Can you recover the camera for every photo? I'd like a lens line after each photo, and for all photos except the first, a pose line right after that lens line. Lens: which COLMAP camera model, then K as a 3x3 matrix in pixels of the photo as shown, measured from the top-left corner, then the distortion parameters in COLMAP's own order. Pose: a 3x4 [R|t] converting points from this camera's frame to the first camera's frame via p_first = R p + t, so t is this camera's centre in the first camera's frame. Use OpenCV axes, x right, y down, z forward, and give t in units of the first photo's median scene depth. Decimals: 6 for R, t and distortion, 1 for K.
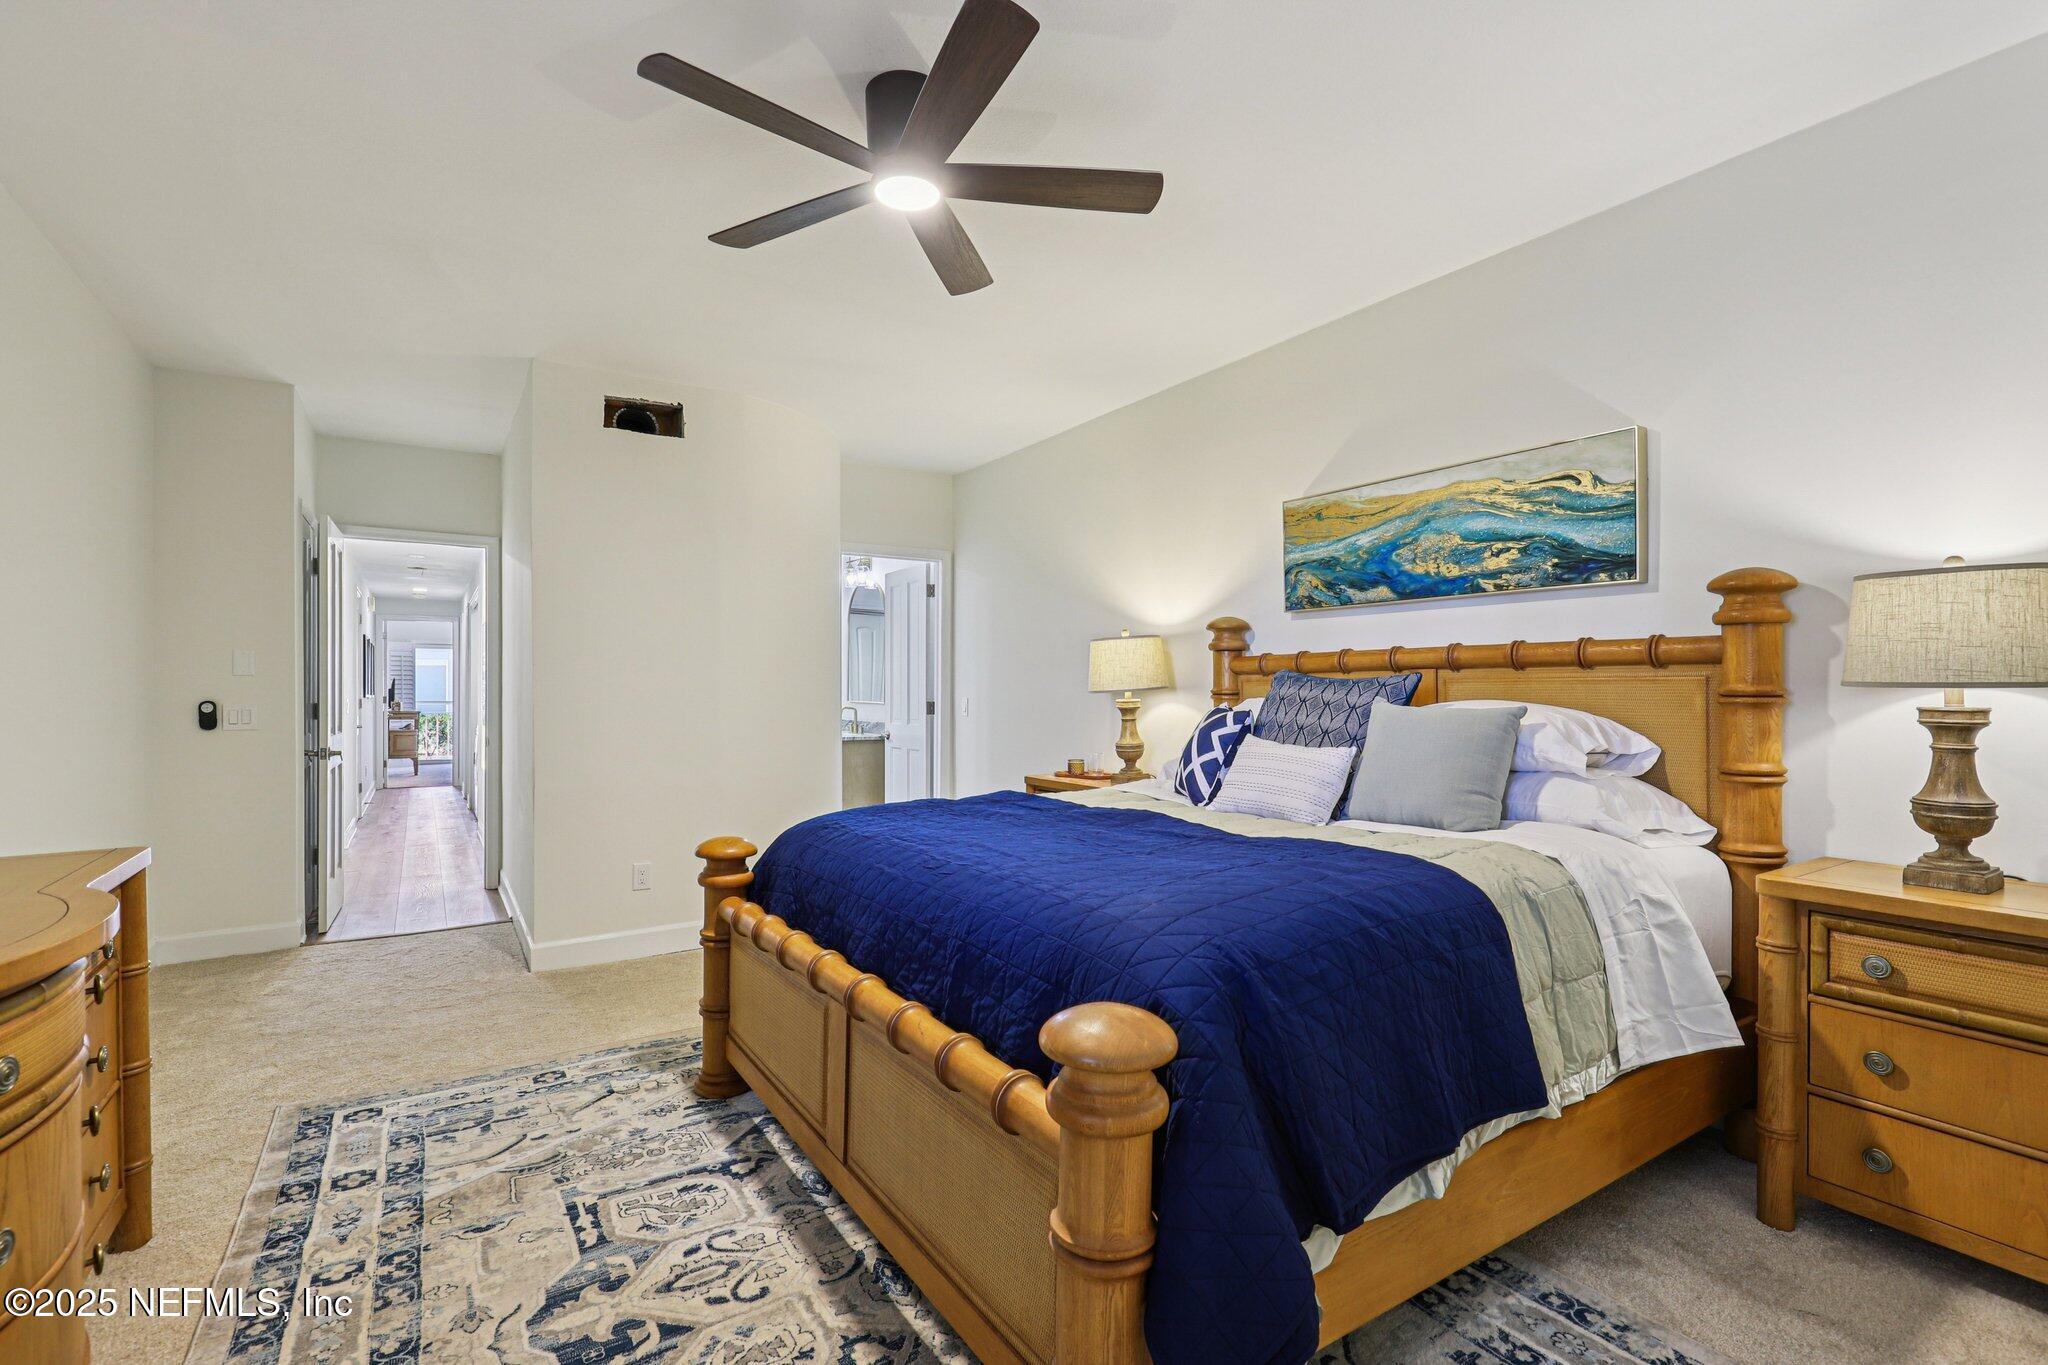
lens RADIAL K [[934.0, 0, 1034.9], [0, 934.0, 686.5], [0, 0, 1]] dist [-0.001315, 0.000987]
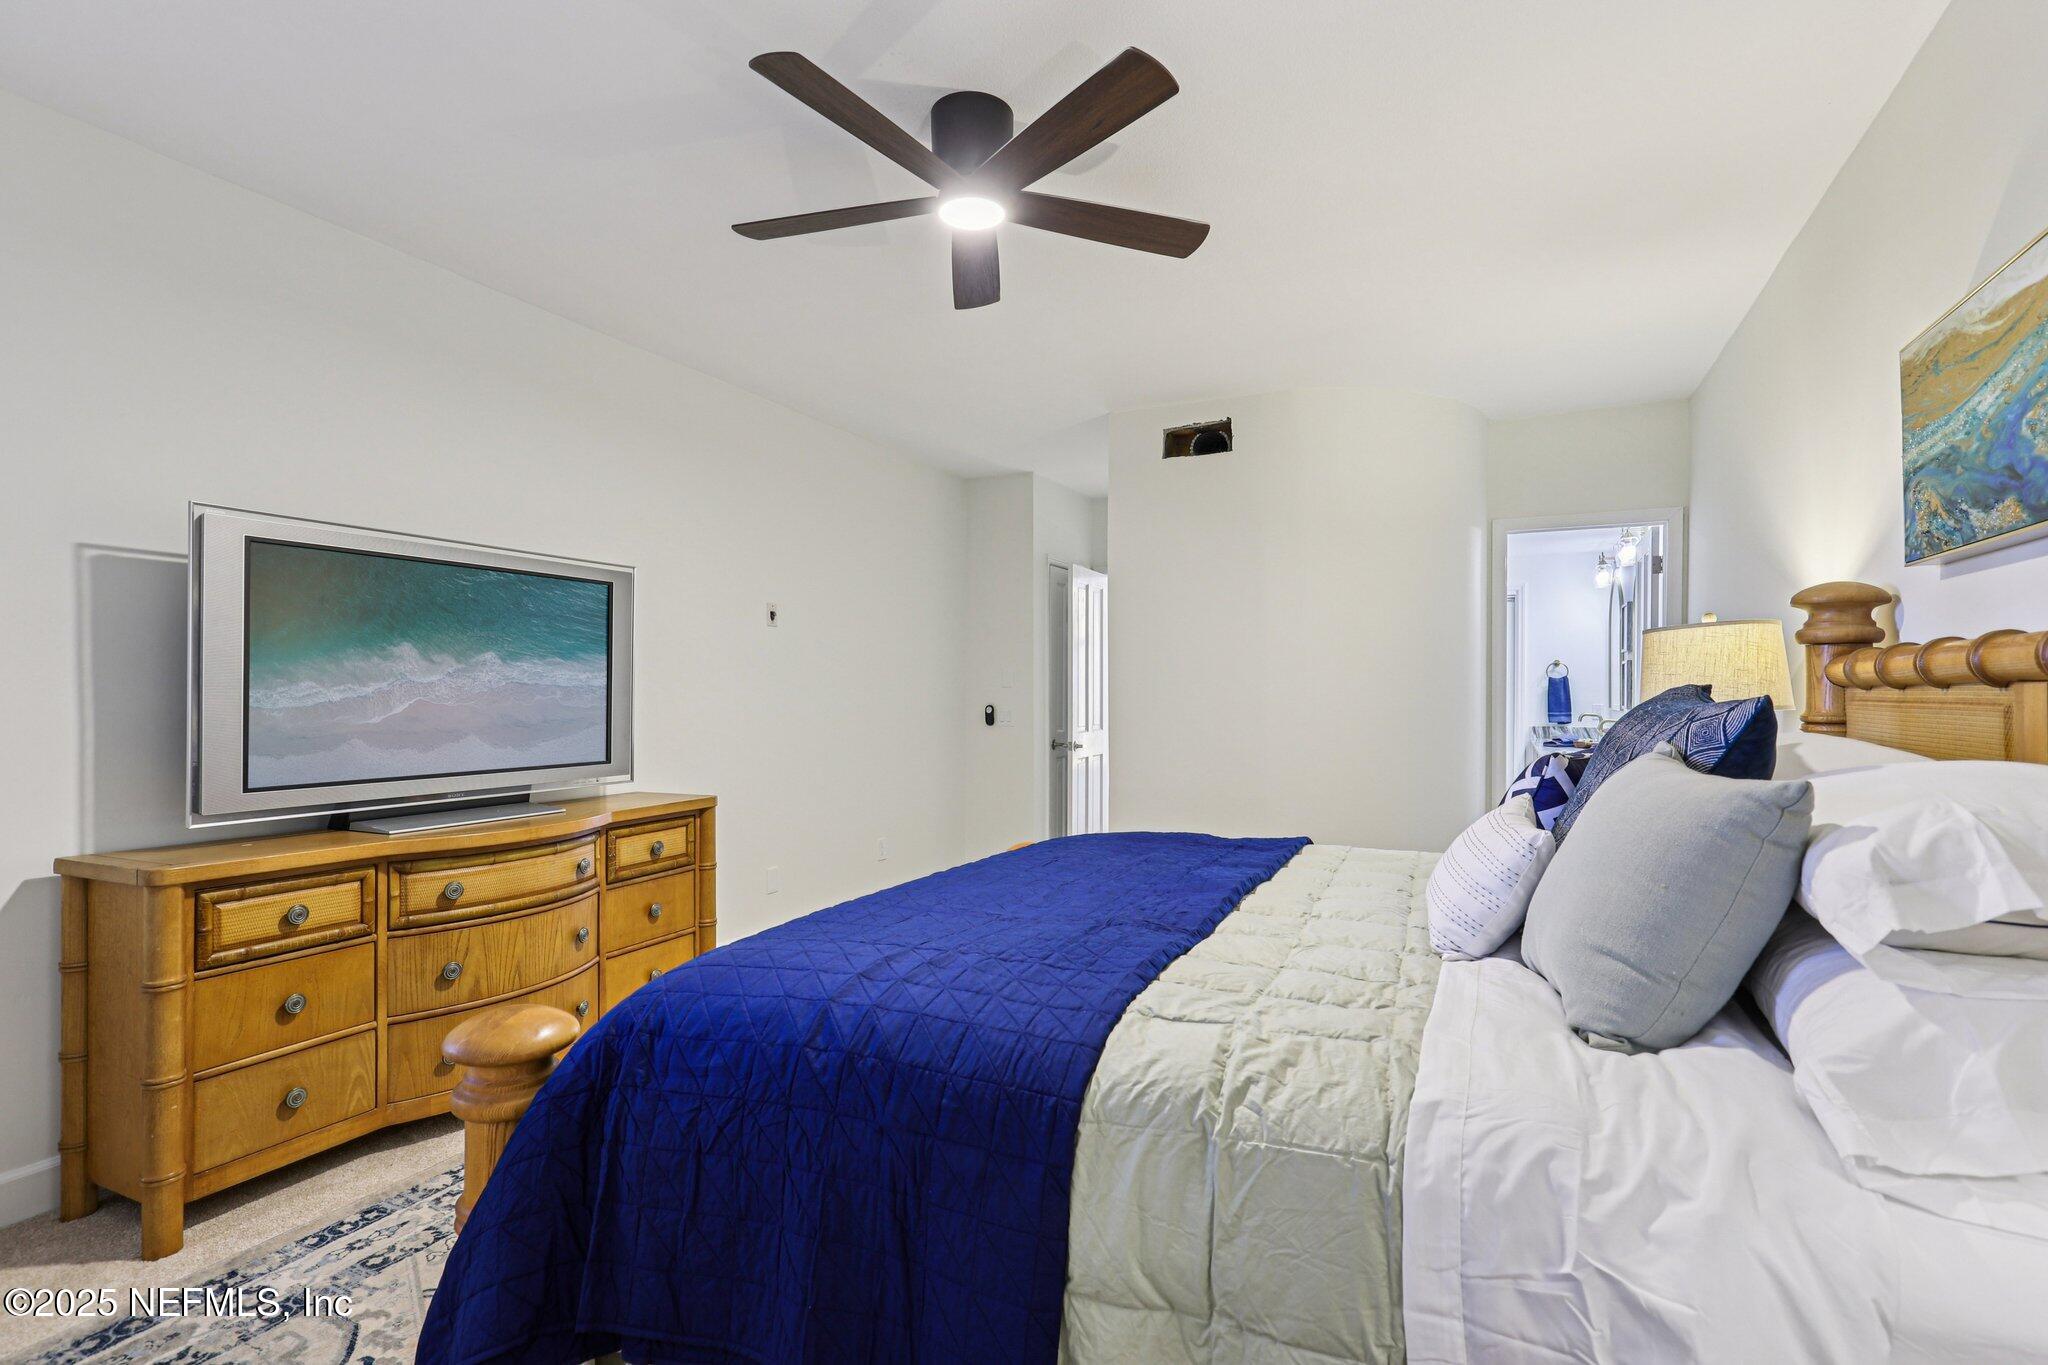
lens RADIAL K [[972.4, 0, 1036.0], [0, 972.4, 694.3], [0, 0, 1]] dist [0.004586, 0.000166]
pose [[0.519434, 0.005506, -0.854493, 0.735949], [0.003799, 0.999954, 0.008753, -0.024309], [0.854502, -0.007793, 0.519390, 0.485268]]
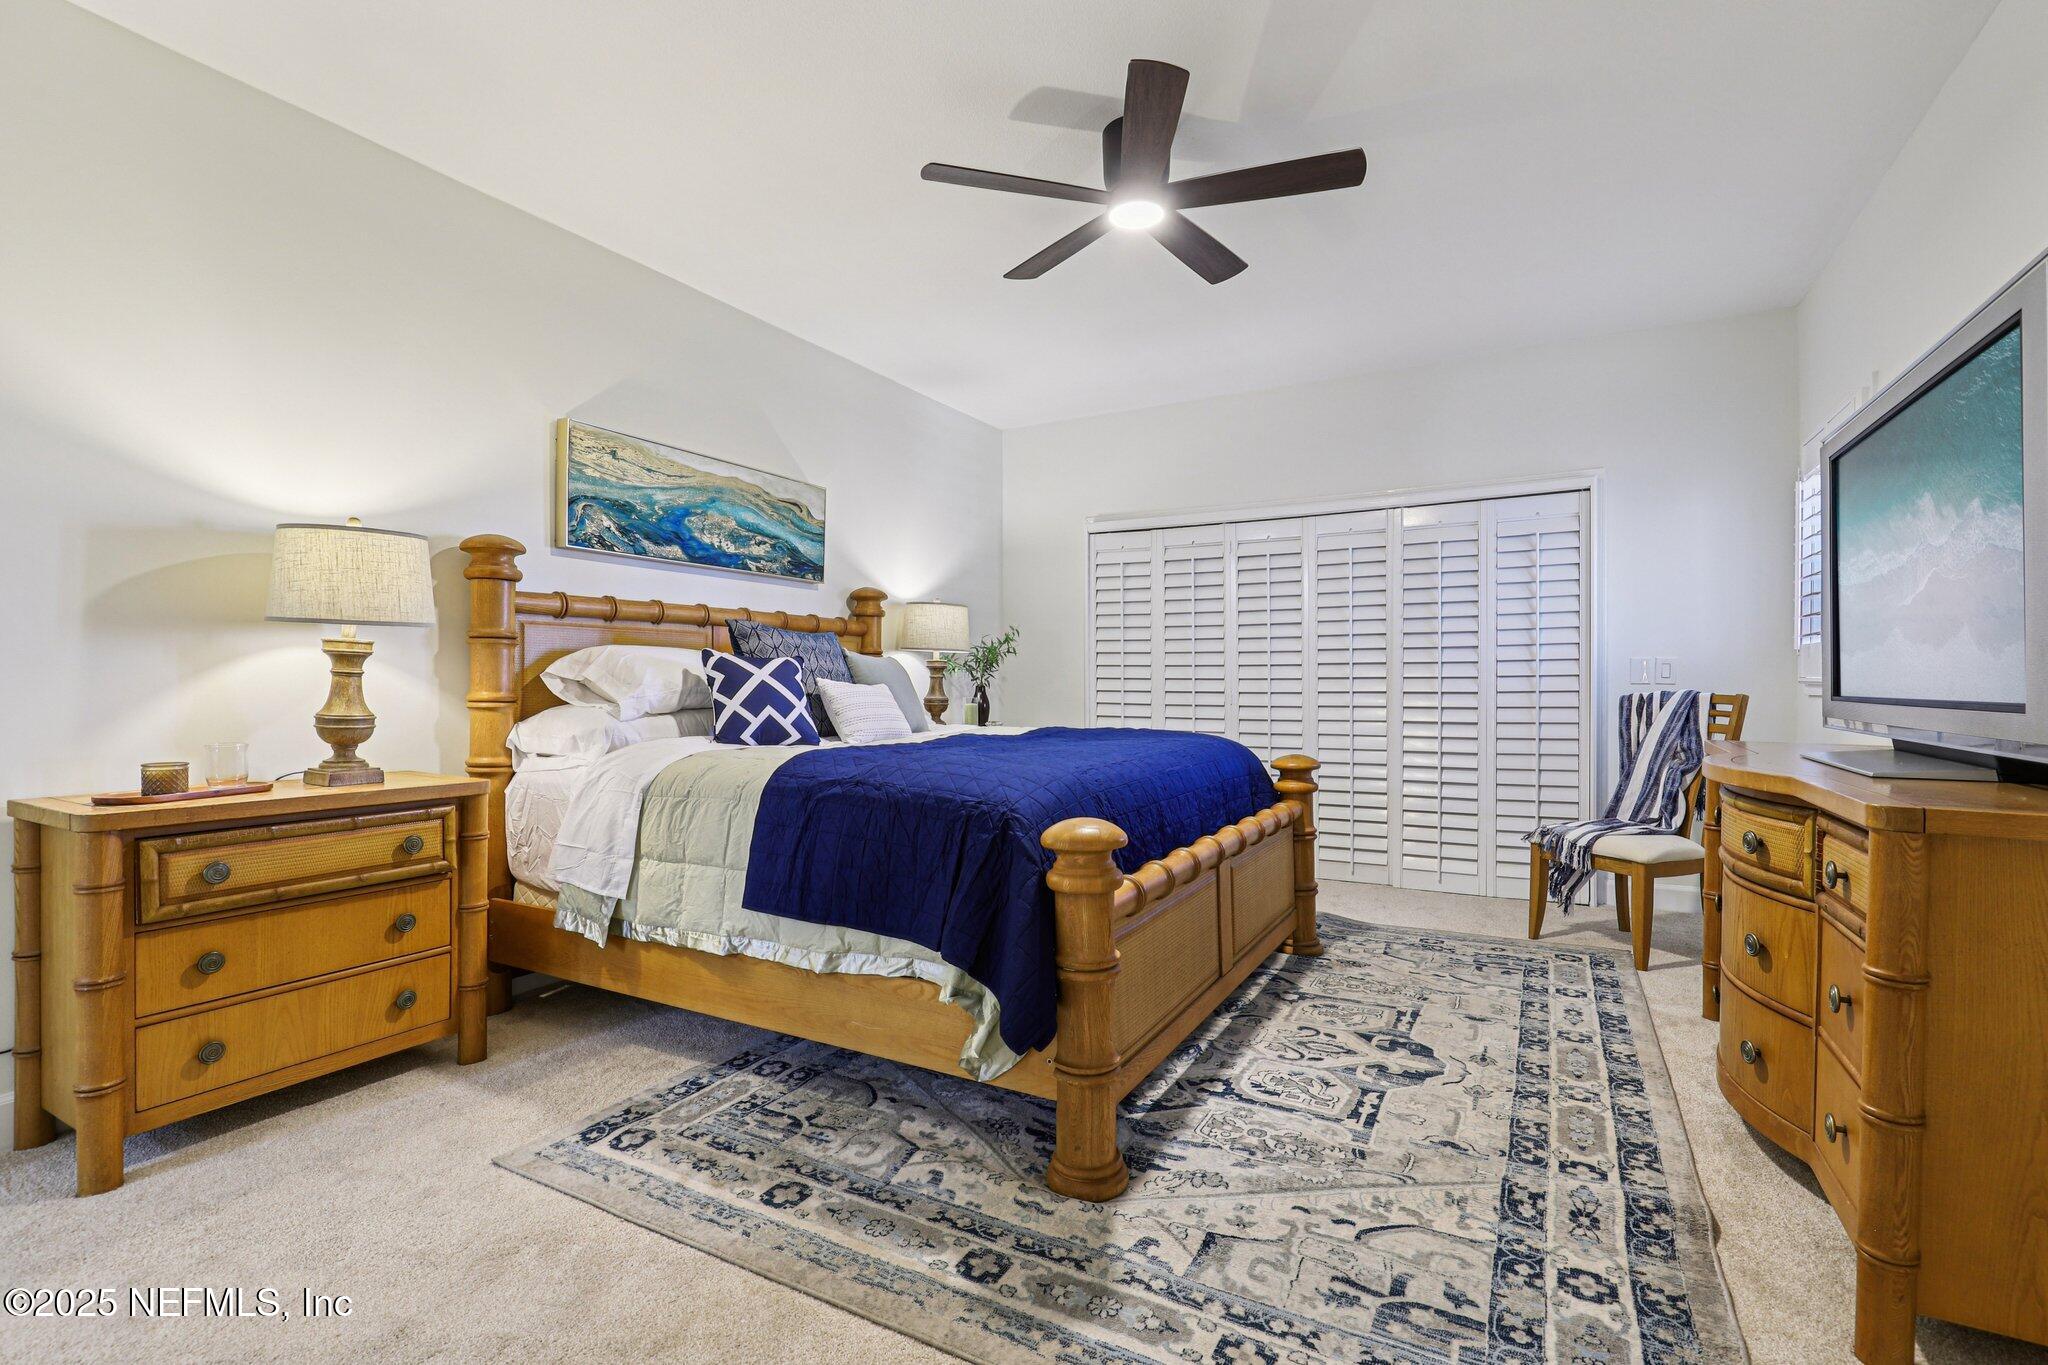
lens RADIAL K [[934.0, 0, 1033.3], [0, 934.0, 678.9], [0, 0, 1]] dist [-0.001315, 0.000987]
pose [[-0.465196, 0.004053, 0.885198, -1.071460], [-0.004007, 0.999970, -0.006684, 0.072189], [-0.885199, -0.006656, -0.465166, 1.570712]]
